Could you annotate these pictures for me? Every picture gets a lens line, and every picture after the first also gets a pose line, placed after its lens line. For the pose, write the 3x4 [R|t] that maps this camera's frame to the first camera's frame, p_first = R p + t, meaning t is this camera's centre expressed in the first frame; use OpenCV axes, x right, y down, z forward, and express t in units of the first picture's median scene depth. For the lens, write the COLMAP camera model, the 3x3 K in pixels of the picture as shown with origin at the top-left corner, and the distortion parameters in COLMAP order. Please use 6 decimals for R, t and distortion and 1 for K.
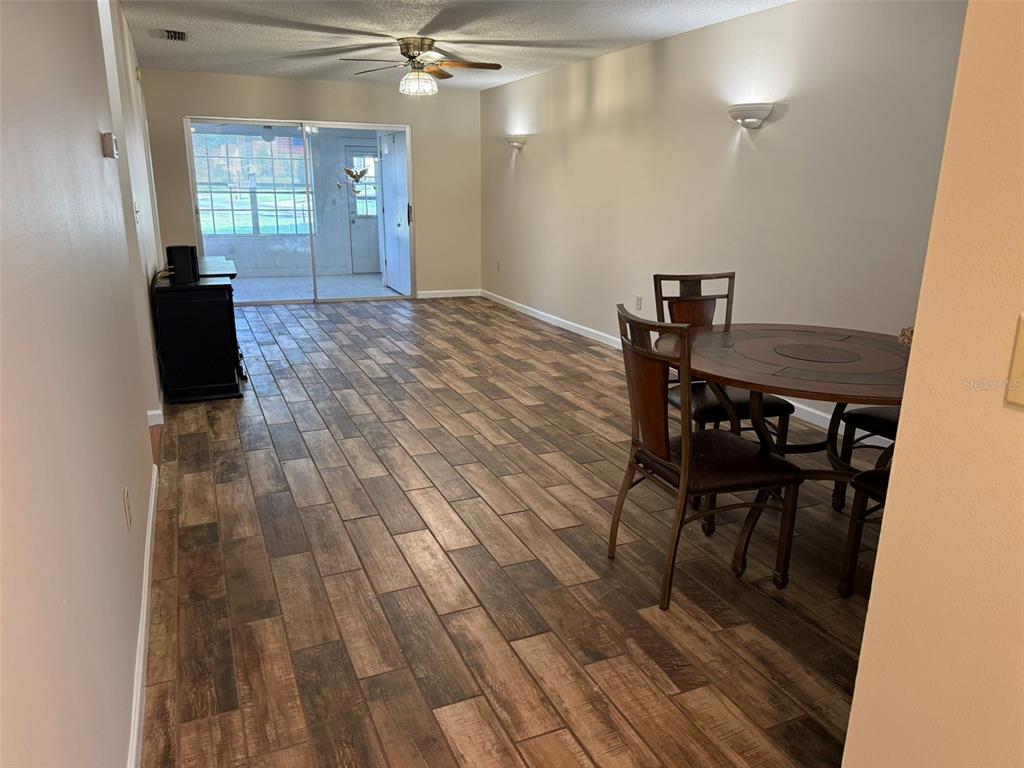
lens RADIAL K [[712.4, 0, 512.0], [0, 712.4, 384.0], [0, 0, 1]] dist [0.157699, -0.314046]
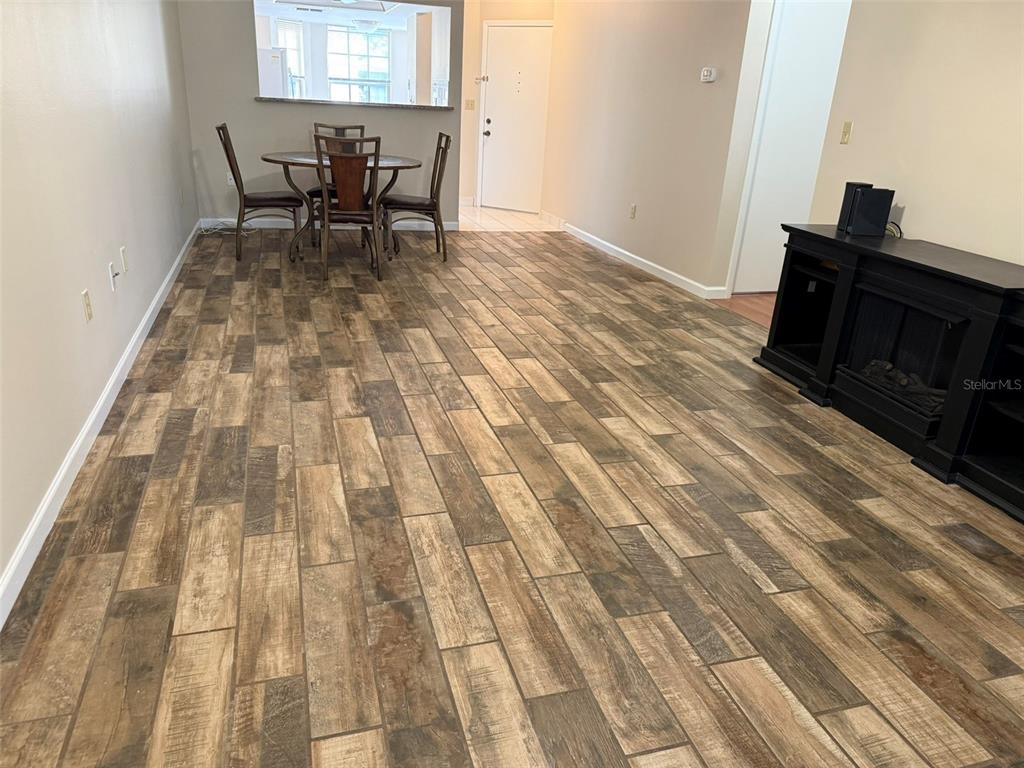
lens RADIAL K [[712.4, 0, 512.0], [0, 712.4, 384.0], [0, 0, 1]] dist [0.157699, -0.314046]
pose [[-0.990495, -0.106870, 0.086592, -0.183545], [-0.033788, 0.799298, 0.599984, -0.487529], [-0.133333, 0.591355, -0.795312, 1.848733]]
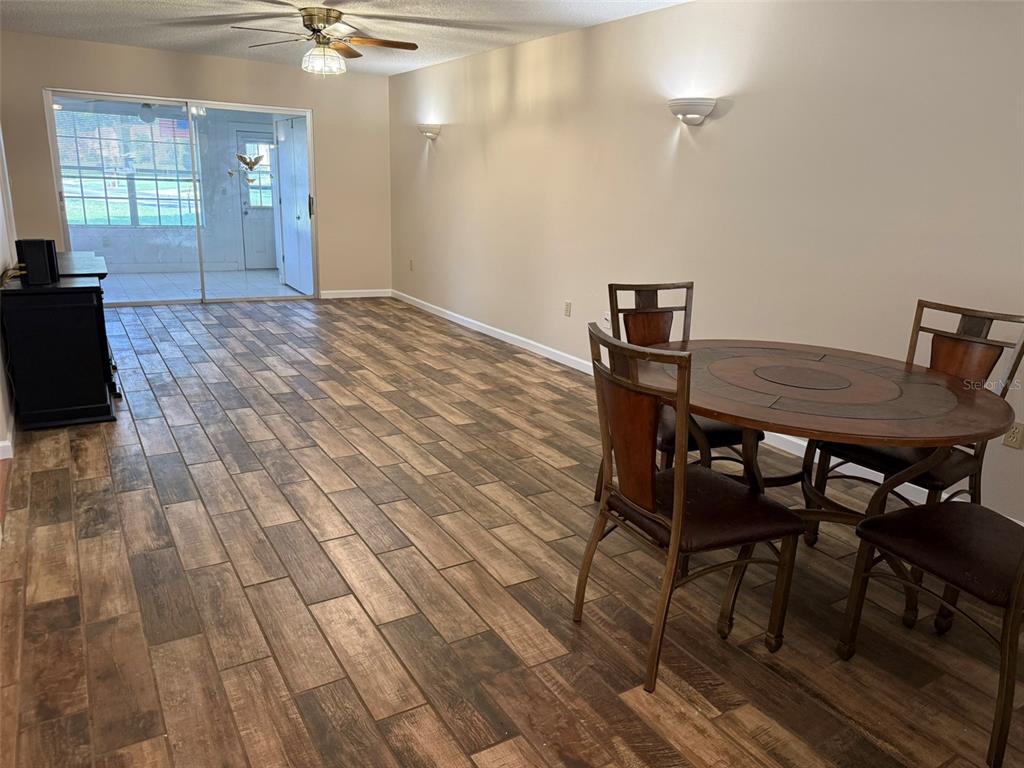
lens RADIAL K [[712.4, 0, 512.0], [0, 712.4, 384.0], [0, 0, 1]] dist [0.157699, -0.314046]
pose [[0.990786, -0.009010, 0.135137, -0.031649], [0.008419, 0.999952, 0.004951, -0.026480], [-0.135175, -0.003767, 0.990815, 0.110343]]
